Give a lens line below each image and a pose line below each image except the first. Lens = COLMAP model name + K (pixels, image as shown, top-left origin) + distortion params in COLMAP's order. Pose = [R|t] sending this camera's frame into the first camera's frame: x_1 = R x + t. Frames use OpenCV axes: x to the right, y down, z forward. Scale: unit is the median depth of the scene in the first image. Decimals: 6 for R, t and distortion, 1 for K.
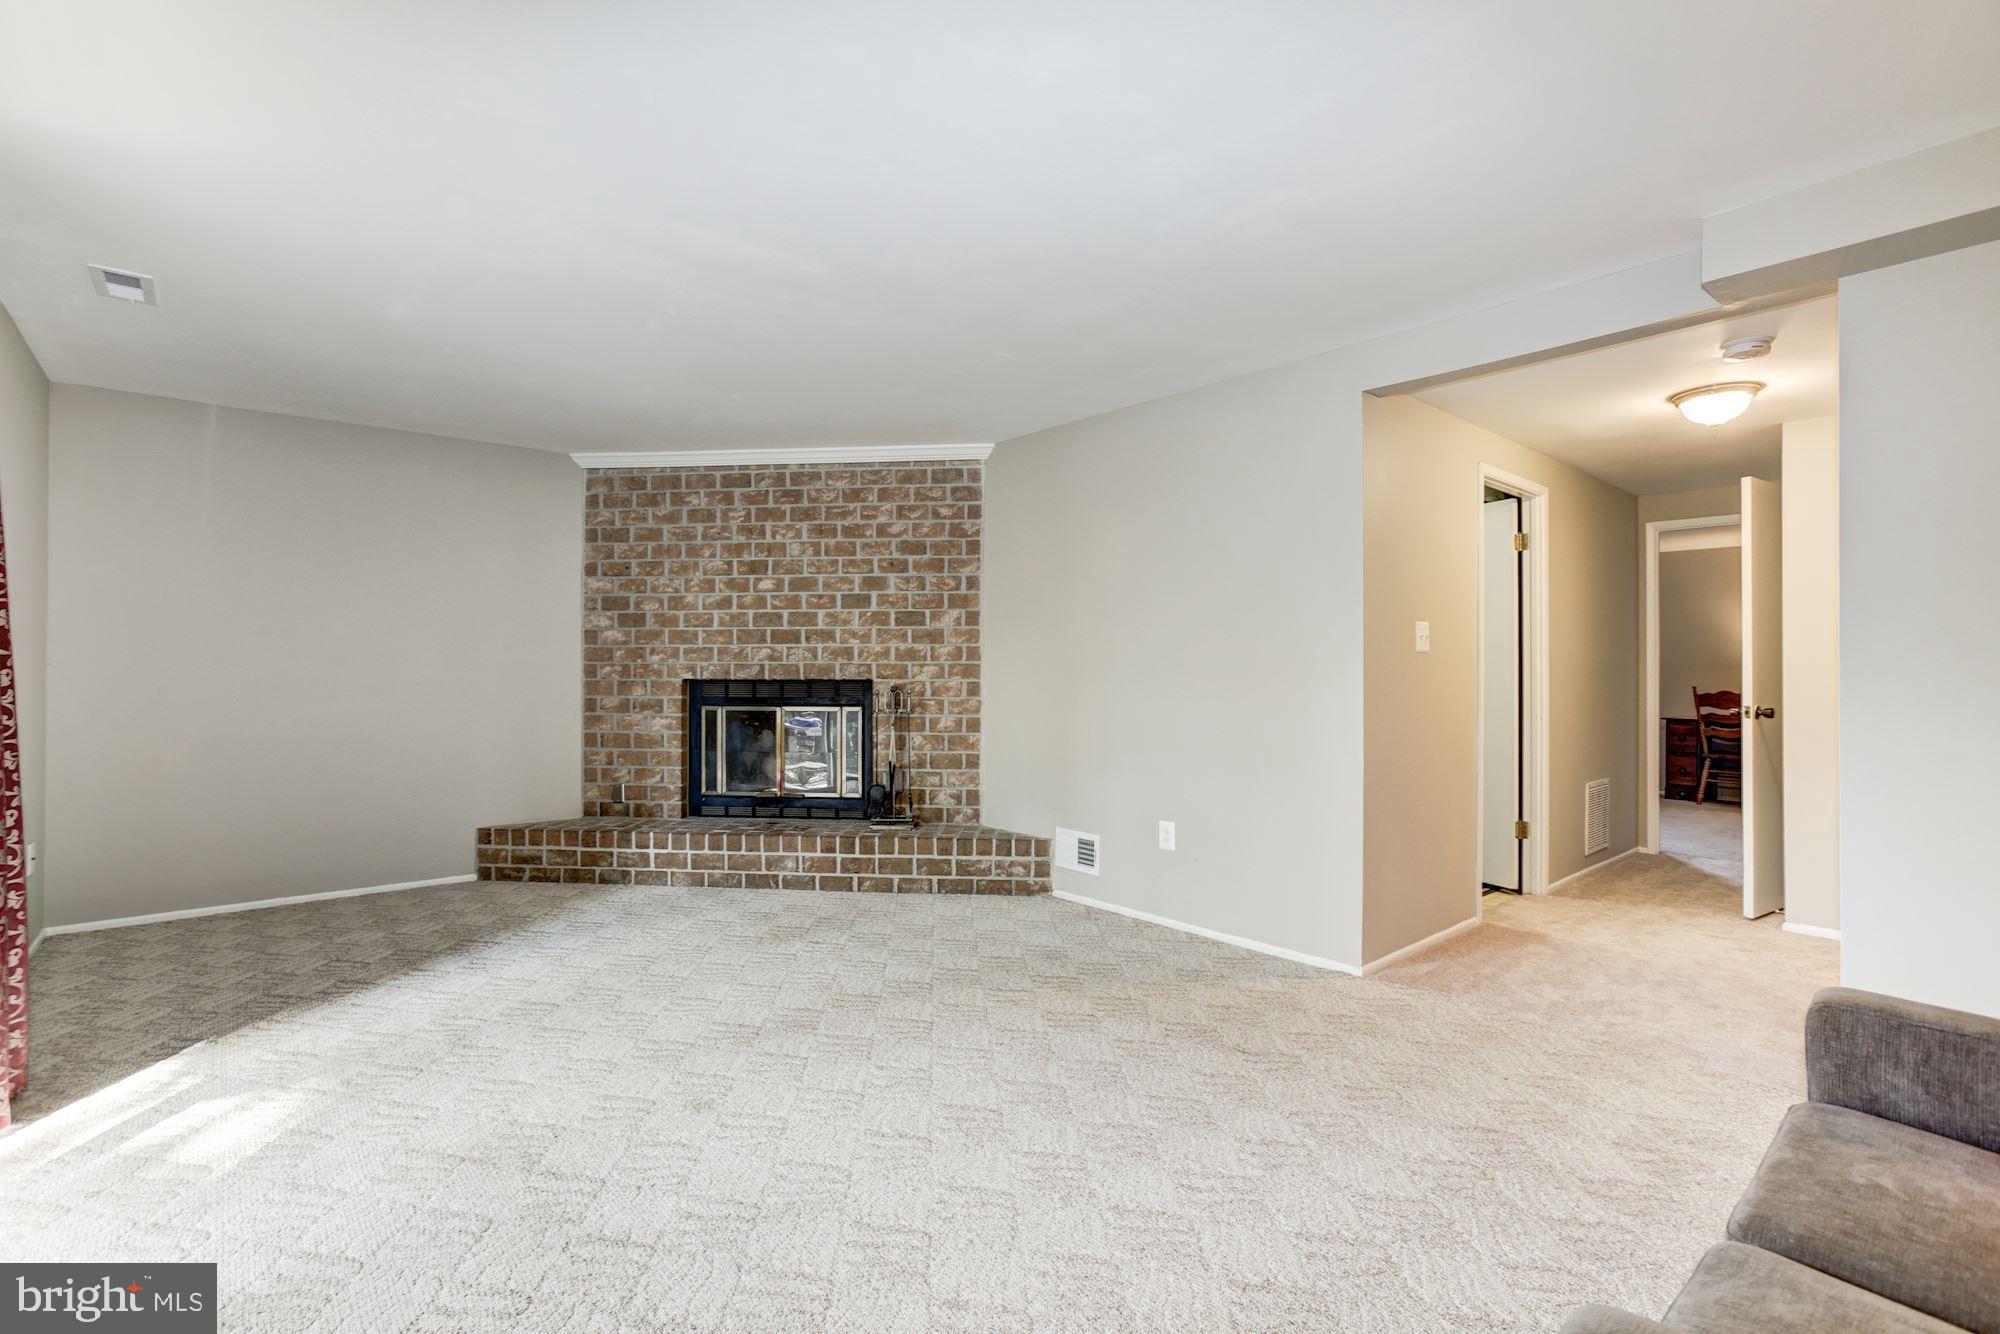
lens RADIAL K [[930.1, 0, 978.1], [0, 930.1, 650.0], [0, 0, 1]] dist [-0.058525, 0.032770]
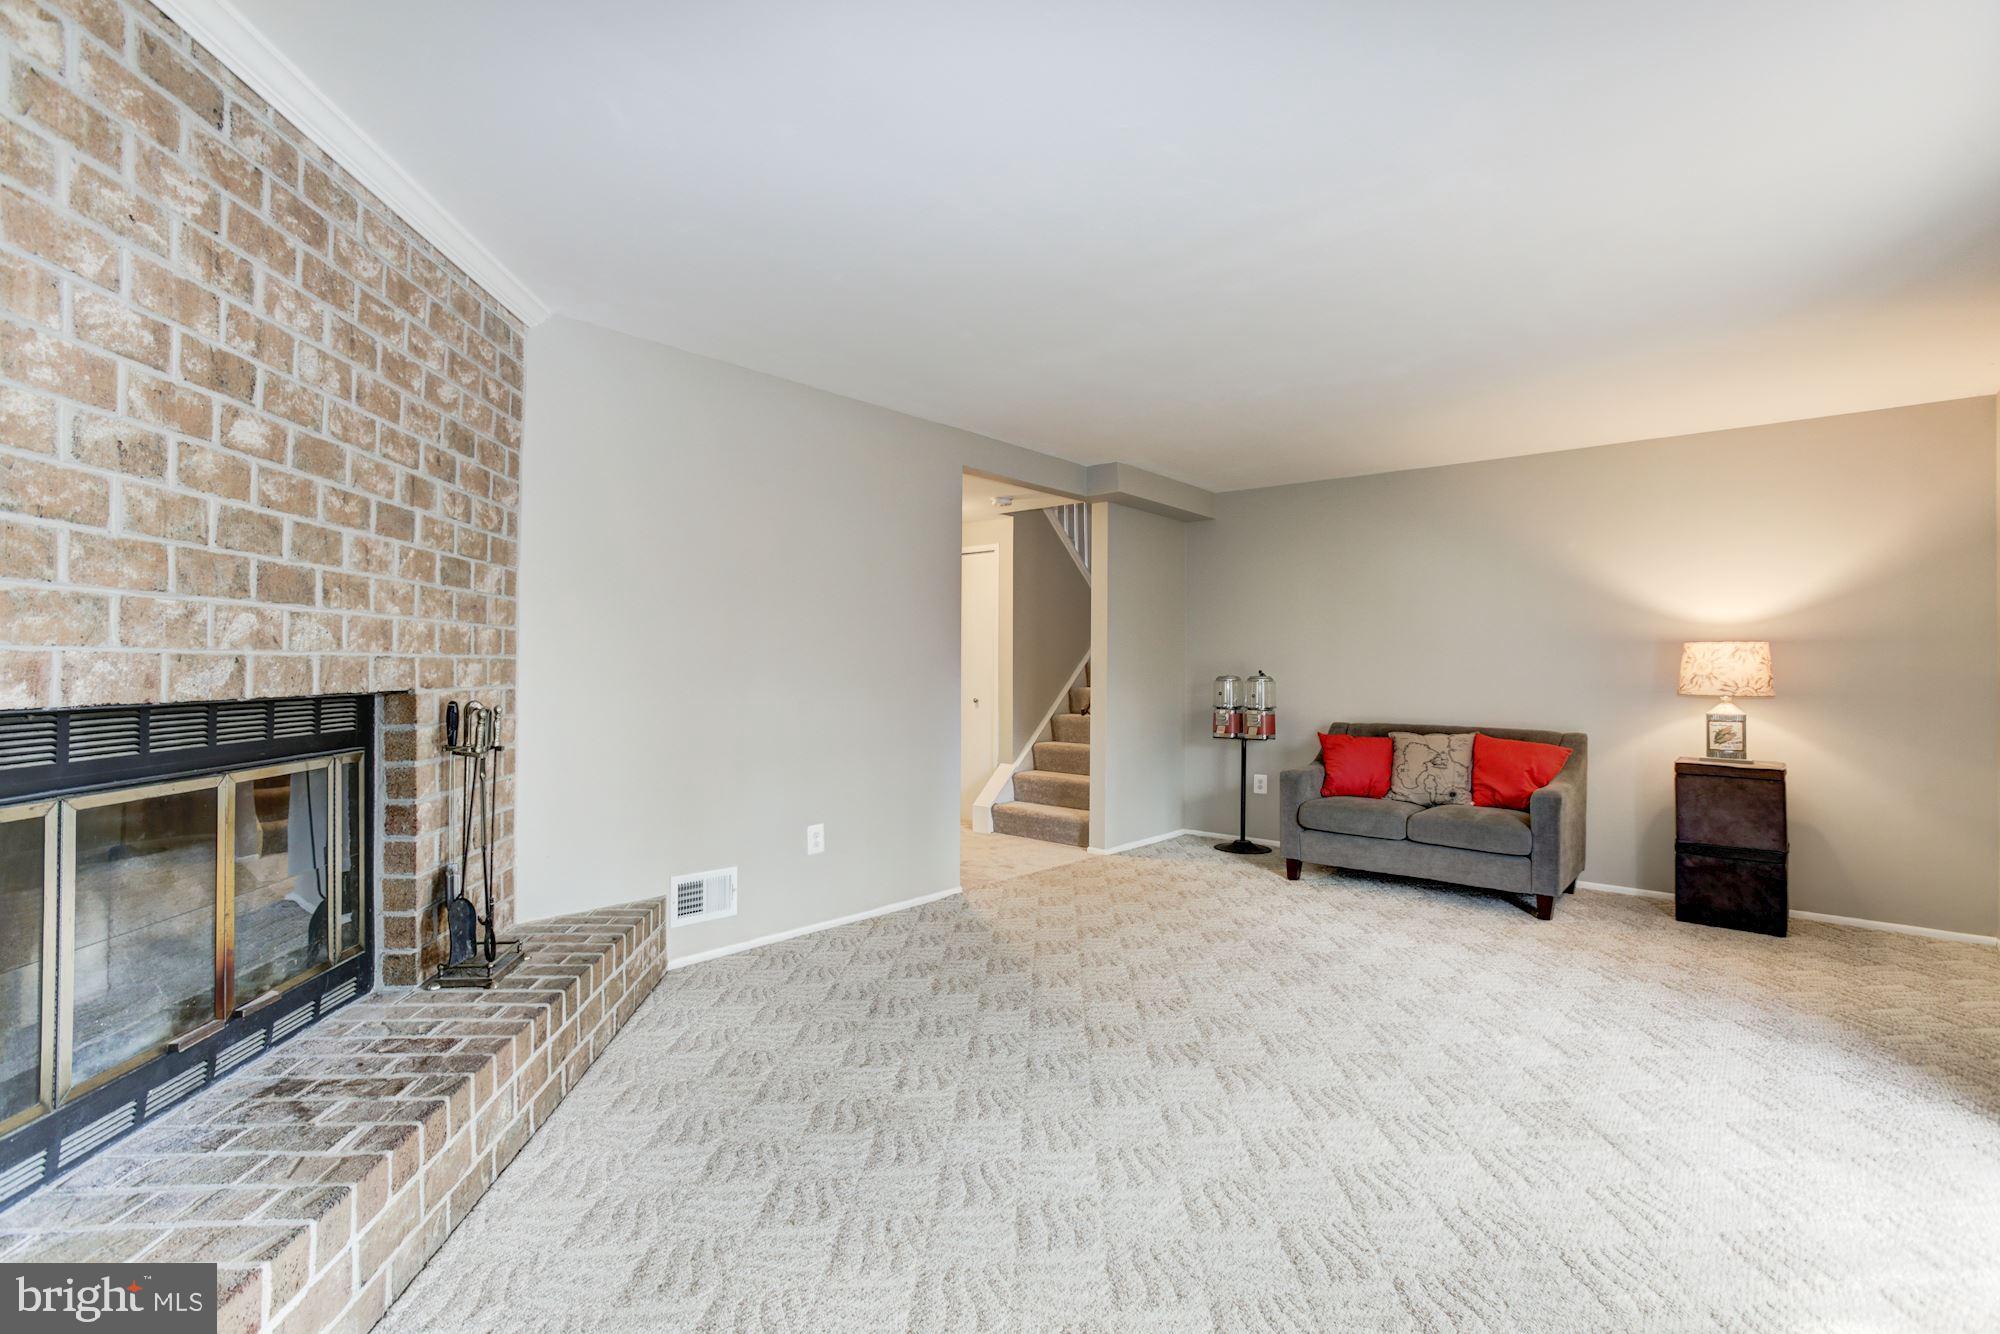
lens RADIAL K [[903.5, 0, 974.6], [0, 903.5, 649.3], [0, 0, 1]] dist [-0.054504, 0.027965]
pose [[-0.154629, 0.017383, 0.987820, -0.606802], [-0.026275, 0.999419, -0.021700, 0.012407], [-0.987623, -0.029310, -0.154082, 0.779230]]
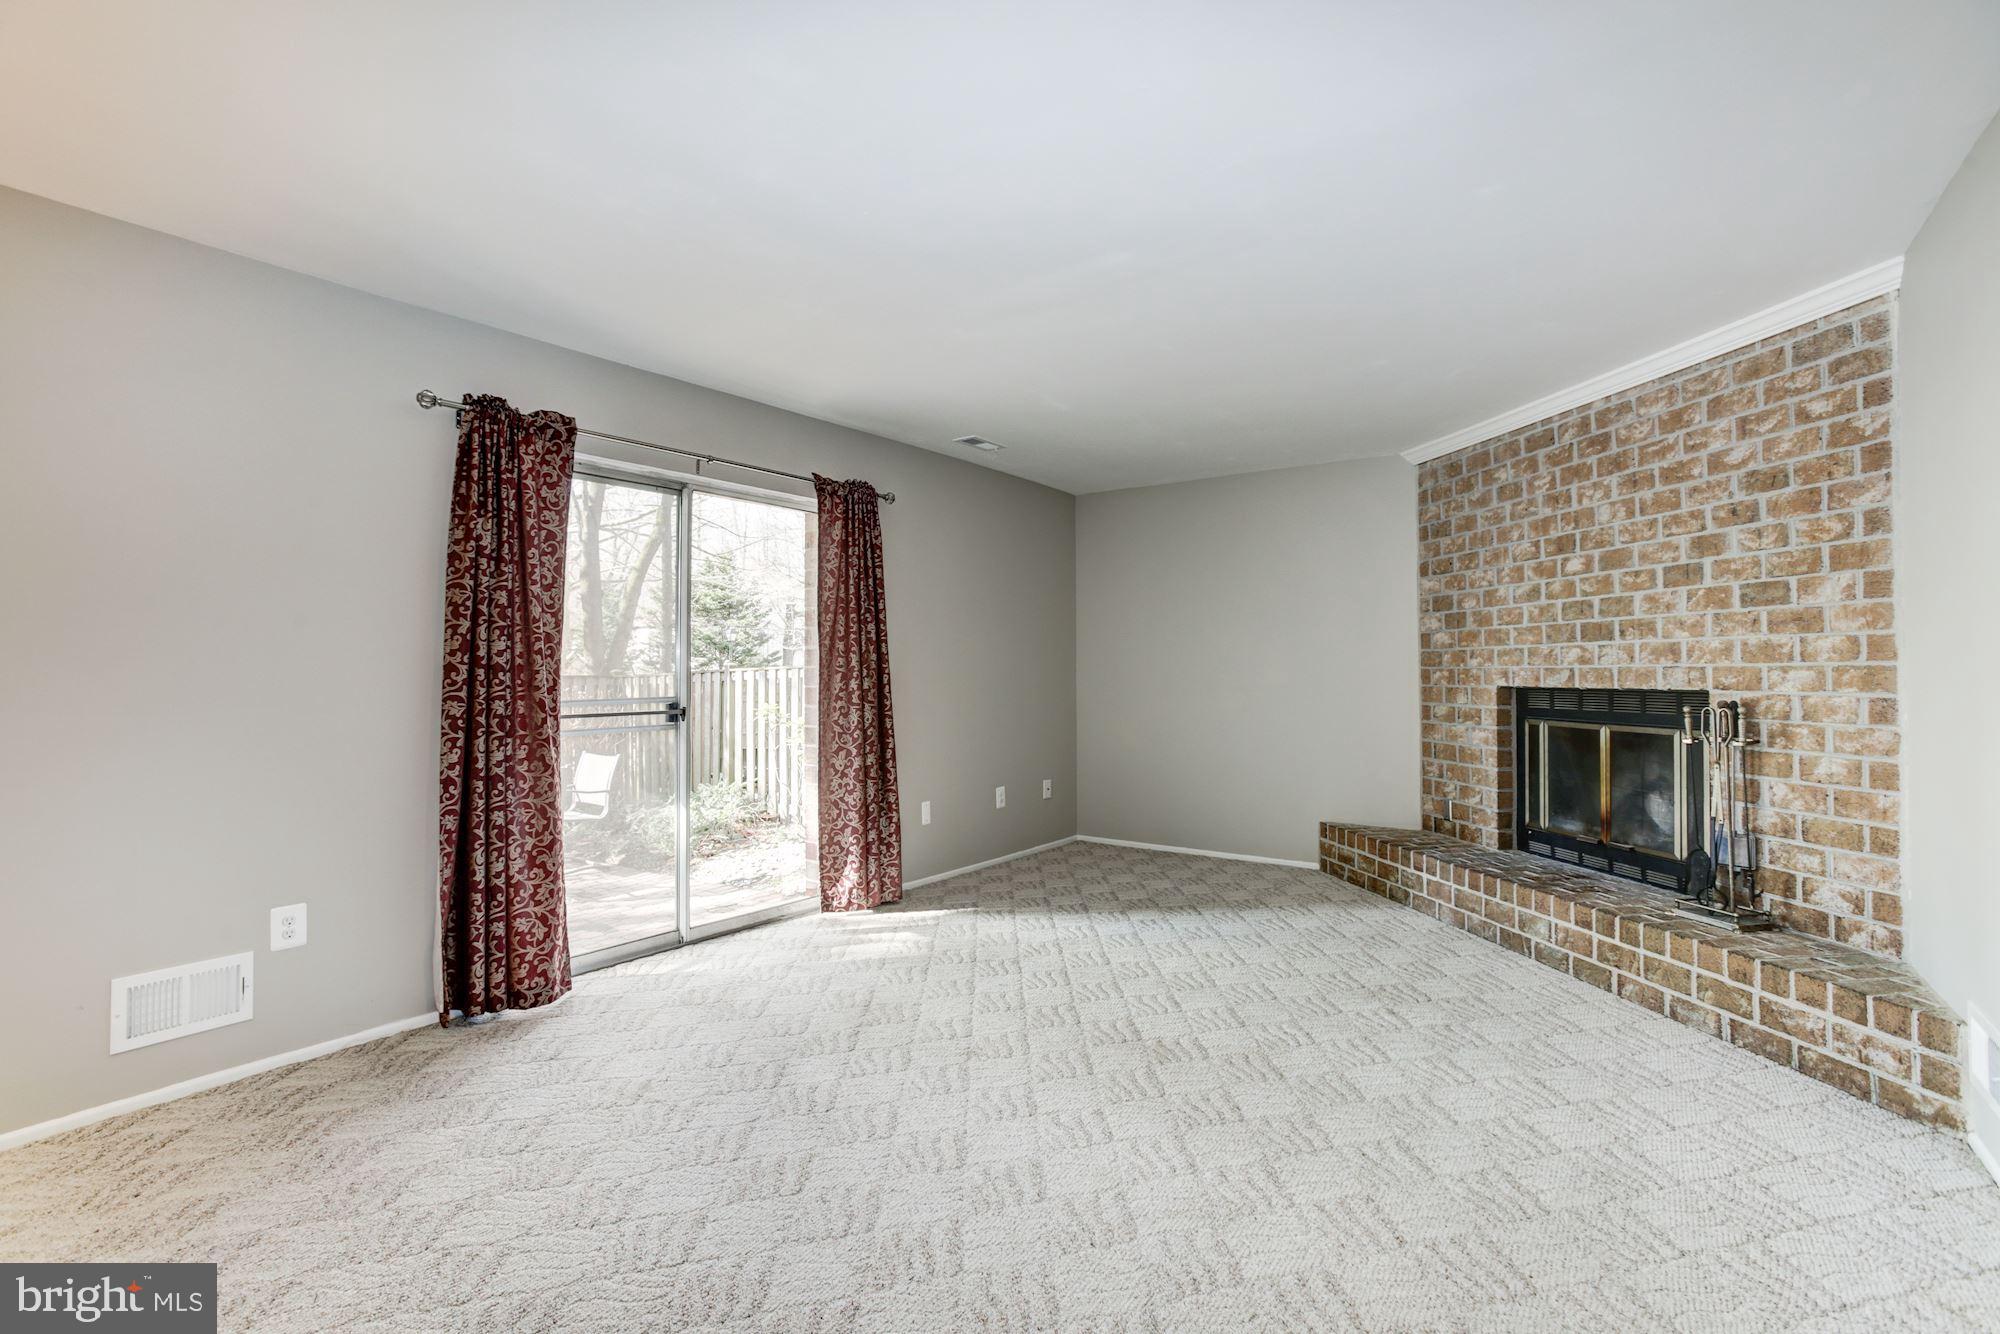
lens RADIAL K [[903.5, 0, 974.6], [0, 903.5, 649.3], [0, 0, 1]] dist [-0.054504, 0.027965]
pose [[0.228223, -0.025457, -0.973276, 0.375176], [0.021584, 0.999545, -0.021083, 0.004072], [0.973370, -0.016196, 0.228668, 0.346225]]
